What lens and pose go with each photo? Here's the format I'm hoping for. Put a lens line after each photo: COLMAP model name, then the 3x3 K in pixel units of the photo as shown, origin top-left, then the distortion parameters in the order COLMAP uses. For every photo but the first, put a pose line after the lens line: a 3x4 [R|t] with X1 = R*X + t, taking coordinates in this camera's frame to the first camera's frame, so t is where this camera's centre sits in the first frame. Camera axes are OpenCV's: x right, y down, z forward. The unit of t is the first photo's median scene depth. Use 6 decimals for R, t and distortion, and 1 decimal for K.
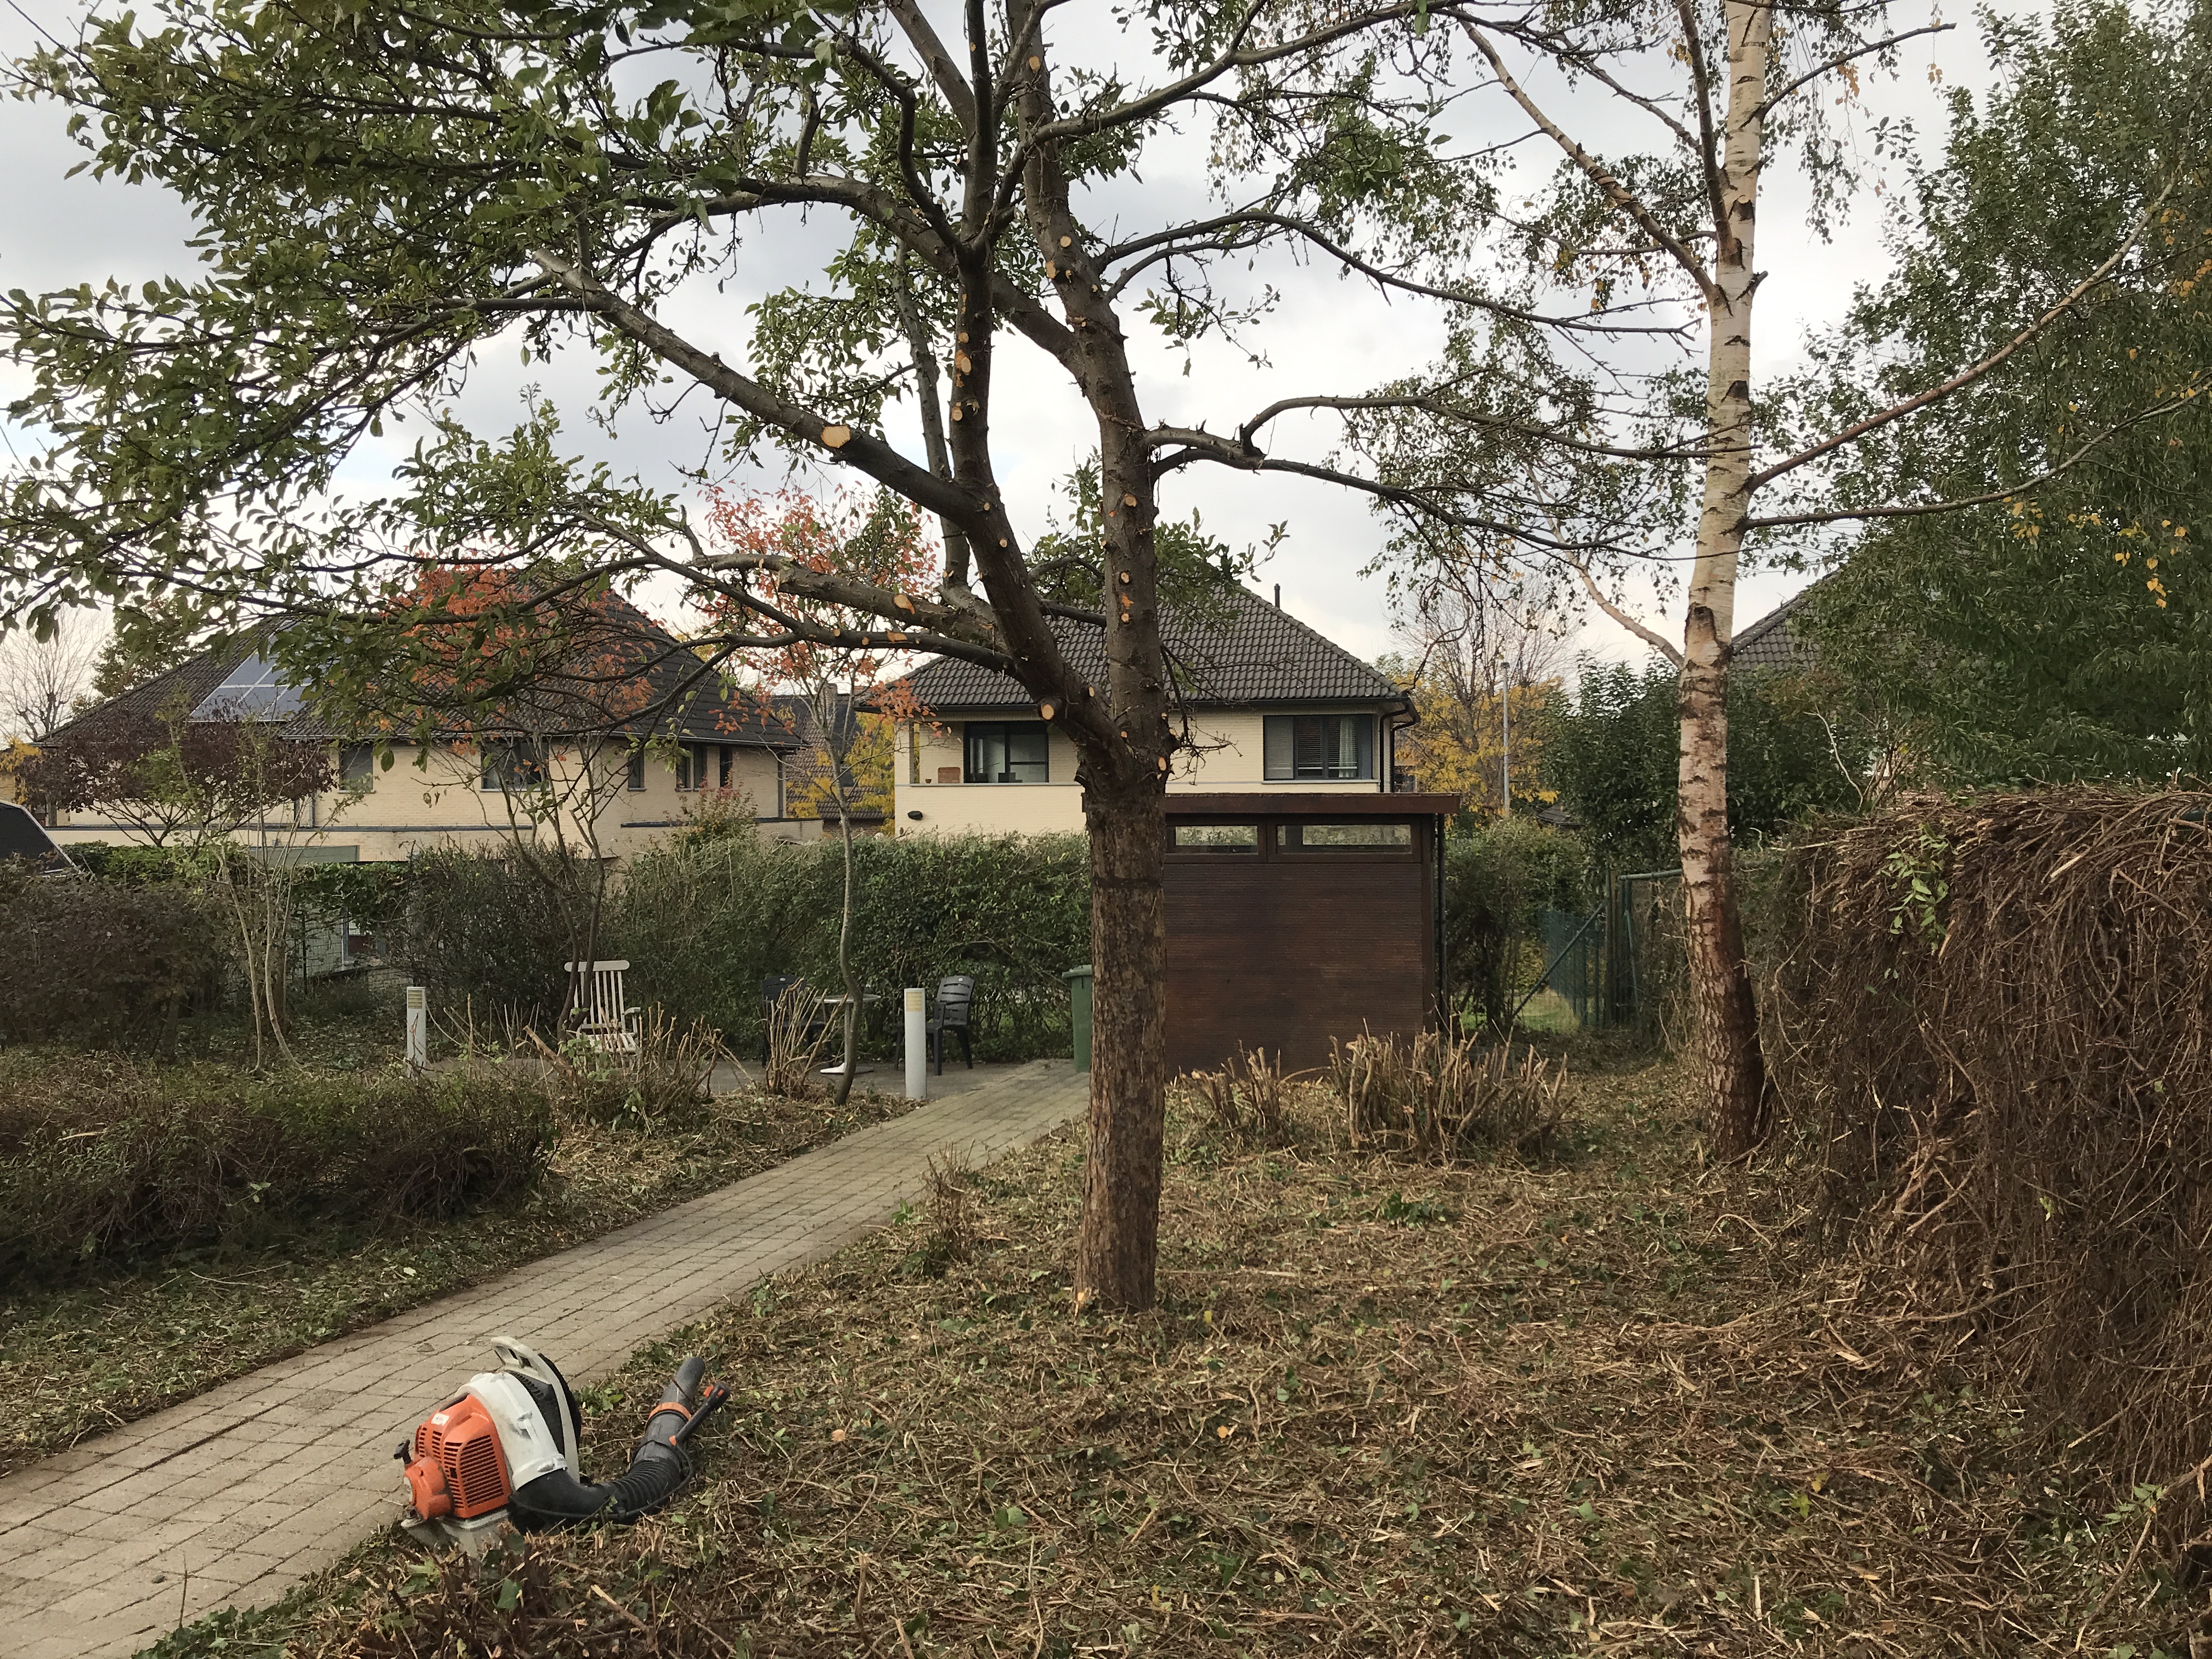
lens RADIAL K [[1780.5, 0, 1096.2], [0, 1780.5, 815.5], [0, 0, 1]] dist [0.008276, 0.010632]
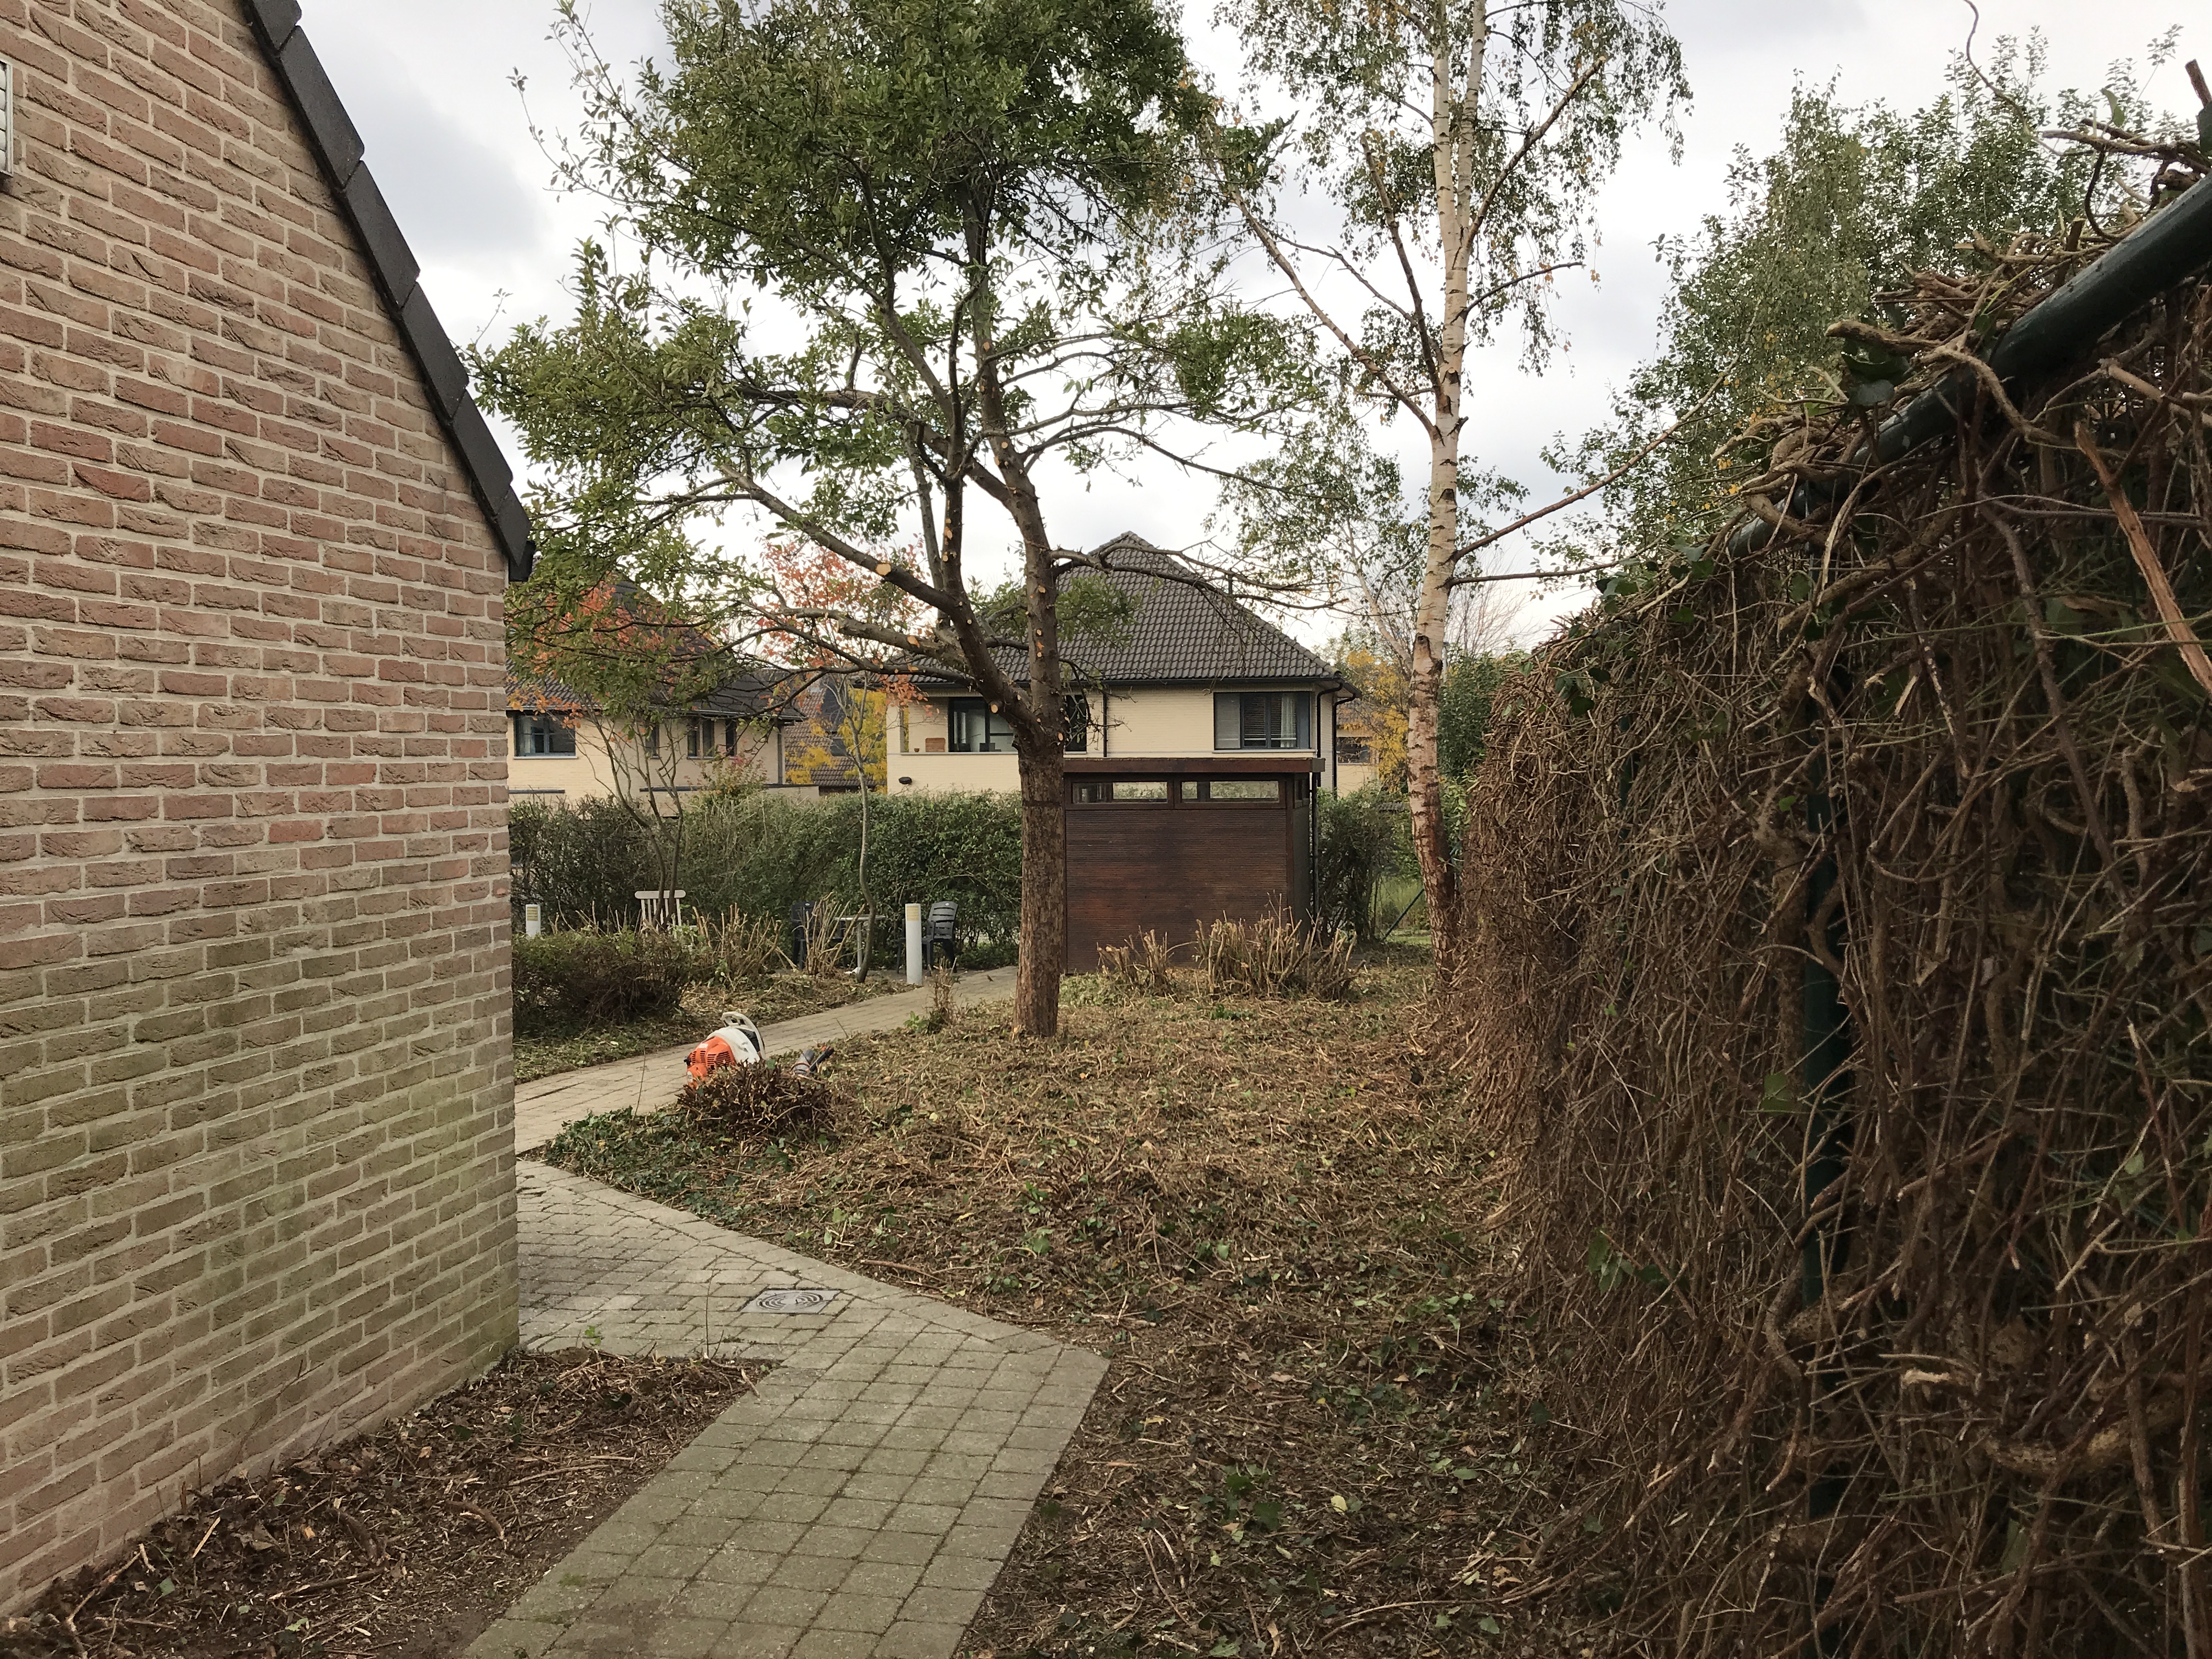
lens RADIAL K [[1792.1, 0, 1121.9], [0, 1792.1, 886.2], [0, 0, 1]] dist [0.003382, 0.002456]
pose [[0.999753, -0.000737, 0.022207, 0.034243], [-0.000493, 0.998468, 0.055333, 0.012741], [-0.022213, -0.055331, 0.998221, -0.472898]]
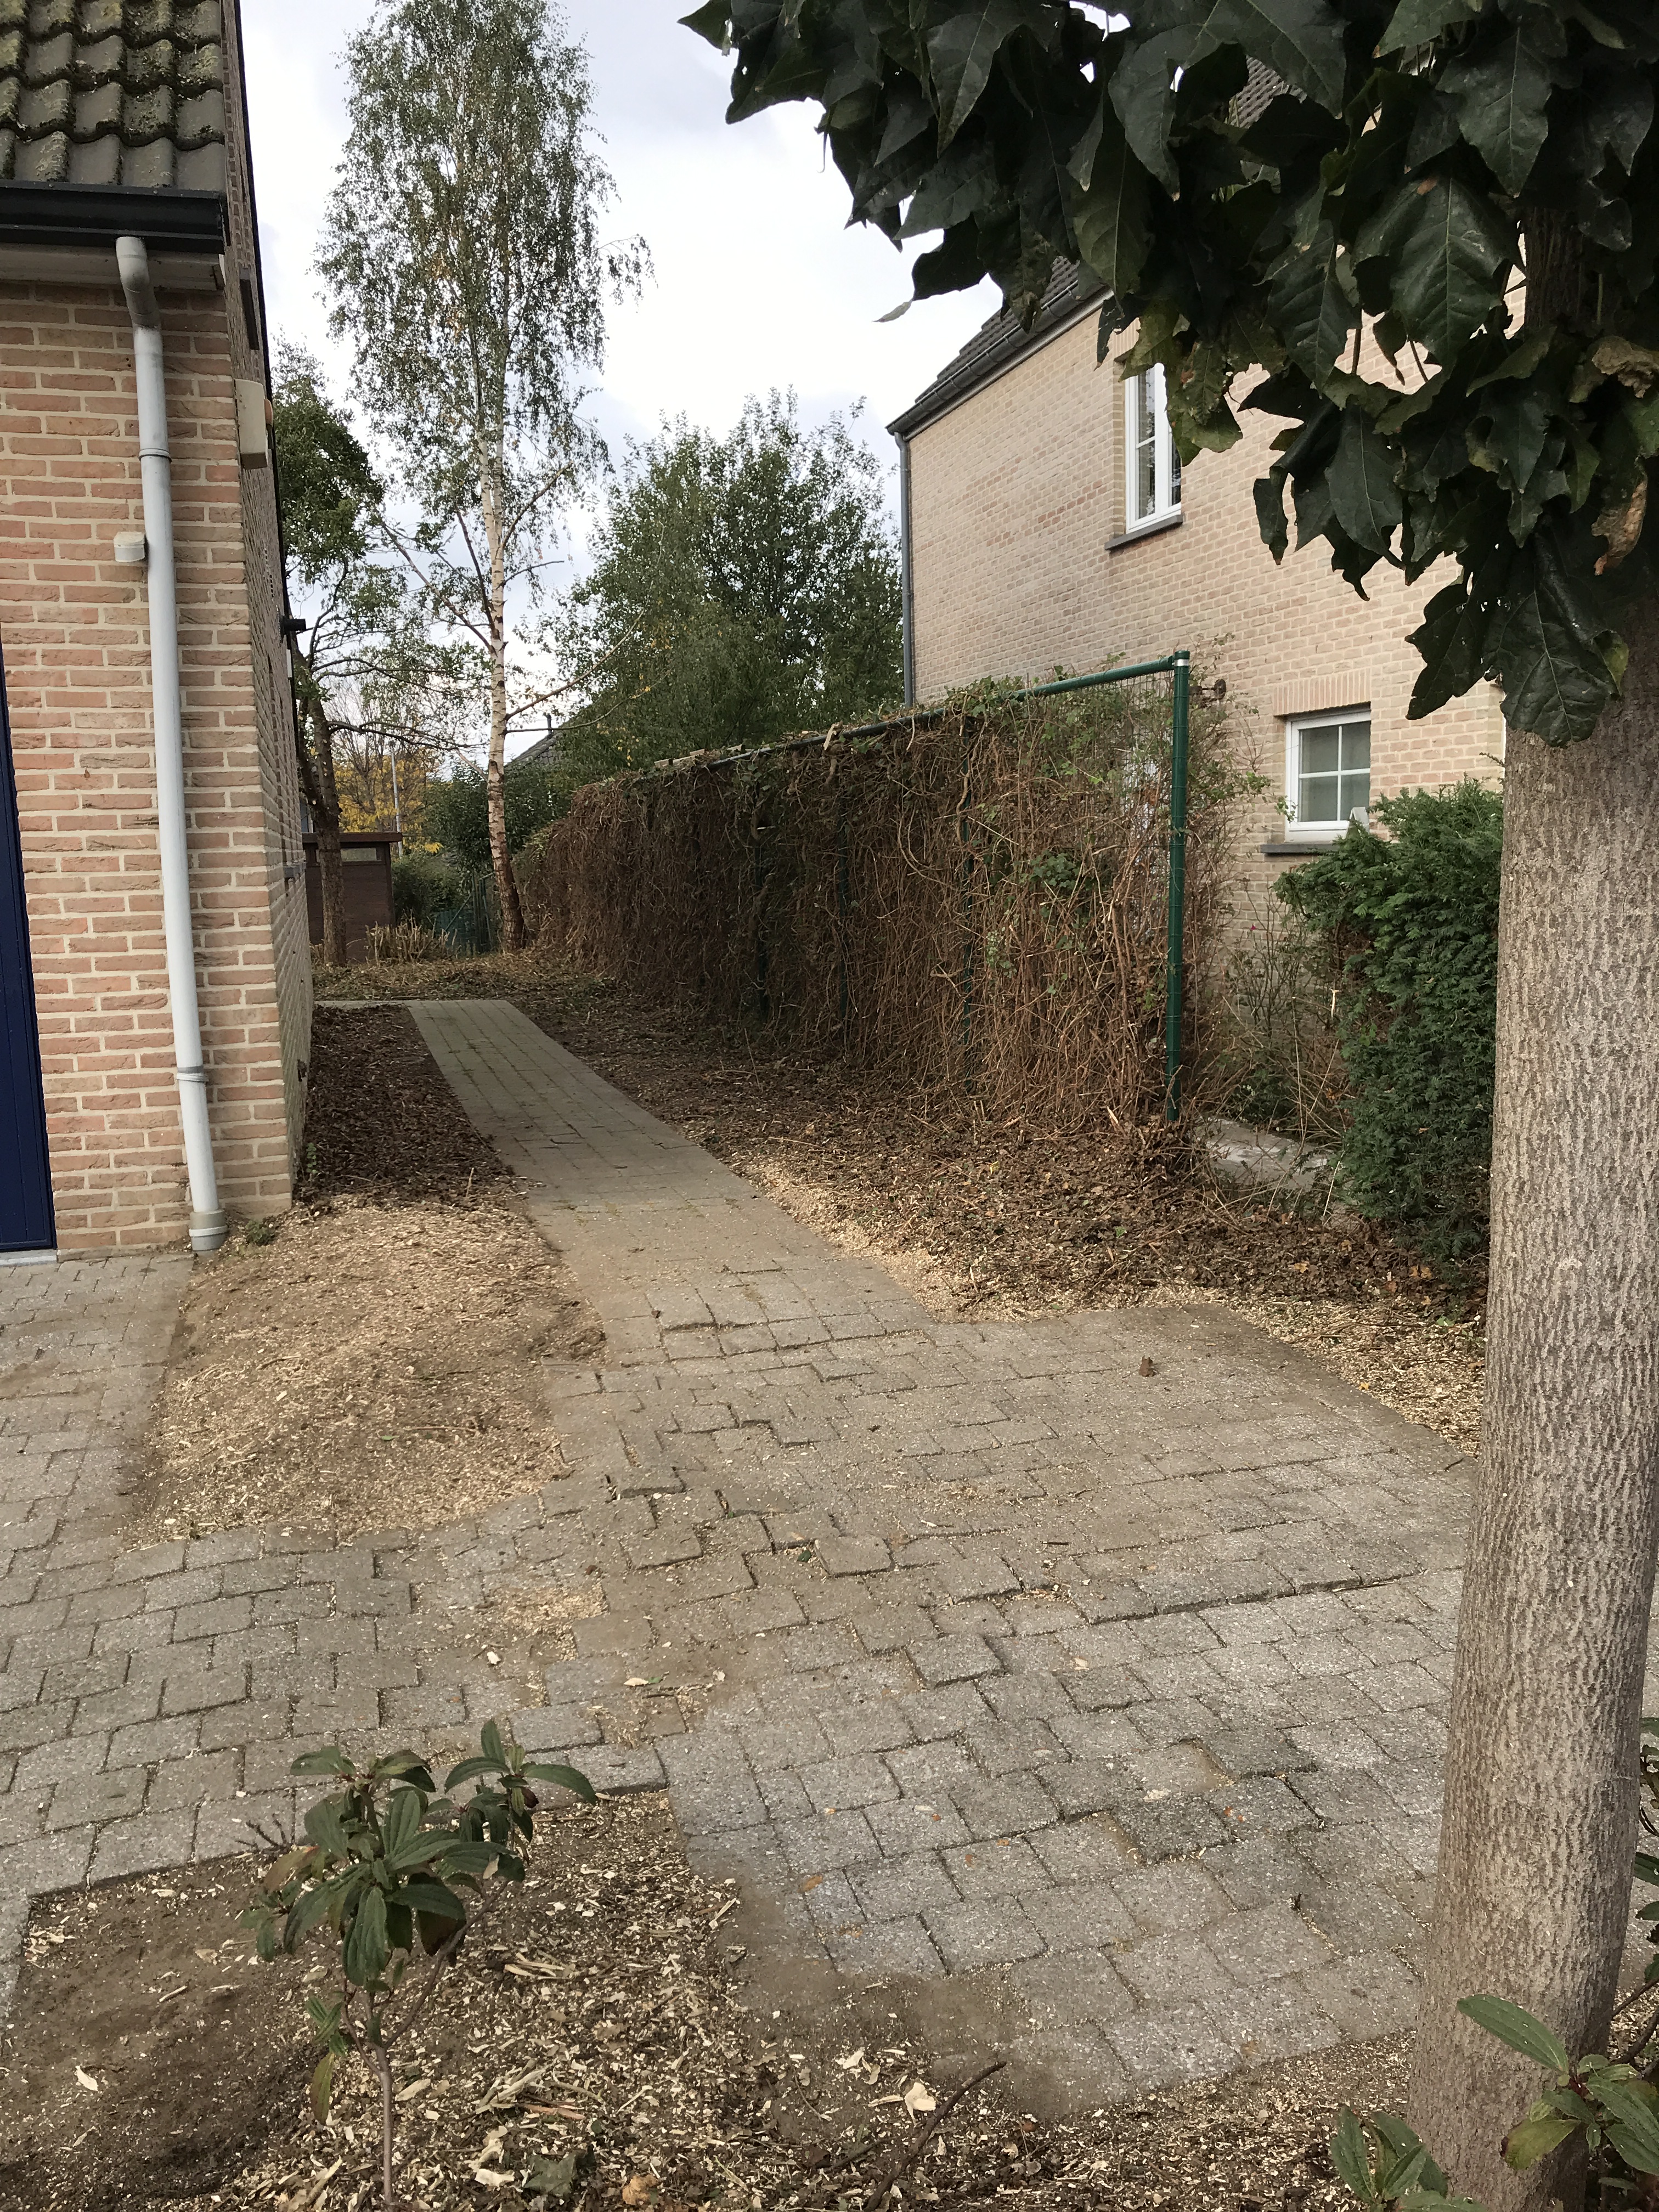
lens RADIAL K [[1771.5, 0, 829.5], [0, 1771.5, 1106.0], [0, 0, 1]] dist [0.056296, -0.082673]
pose [[0.890898, -0.081827, 0.446773, -0.419019], [0.024121, 0.990774, 0.133362, 0.054145], [-0.453563, -0.108035, 0.884652, -1.528834]]
